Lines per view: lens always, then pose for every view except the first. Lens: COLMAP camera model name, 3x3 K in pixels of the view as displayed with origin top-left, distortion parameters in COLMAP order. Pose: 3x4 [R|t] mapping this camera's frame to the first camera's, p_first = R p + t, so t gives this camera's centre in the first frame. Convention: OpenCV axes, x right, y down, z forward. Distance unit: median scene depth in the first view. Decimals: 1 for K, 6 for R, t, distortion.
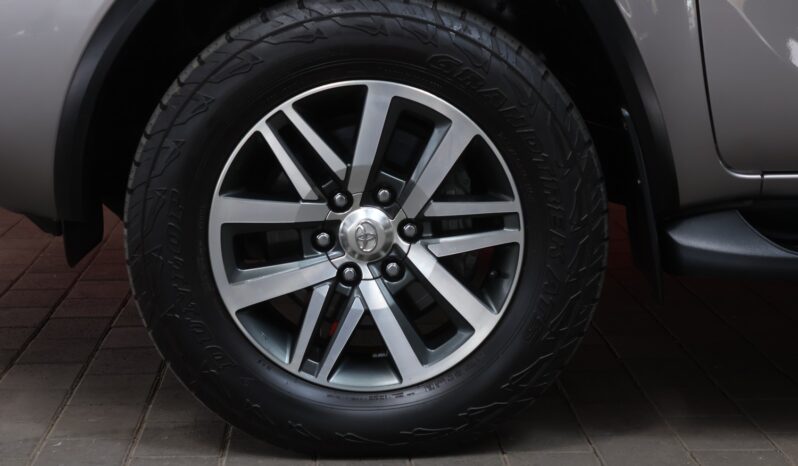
lens RADIAL K [[1608.2, 0, 399.4], [0, 1608.2, 232.7], [0, 0, 1]] dist [0.032090, 0.000000]
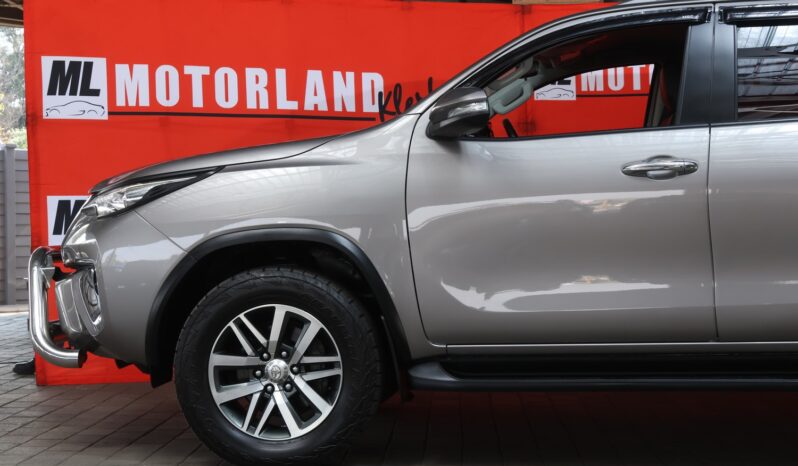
lens RADIAL K [[1304.2, 0, 390.6], [0, 1304.2, 235.1], [0, 0, 1]] dist [-0.019605, 0.000000]
pose [[0.996178, -0.006235, -0.087122, 0.311130], [-0.010070, 0.982599, -0.185468, 0.156342], [0.086762, 0.185636, 0.978781, -0.866871]]
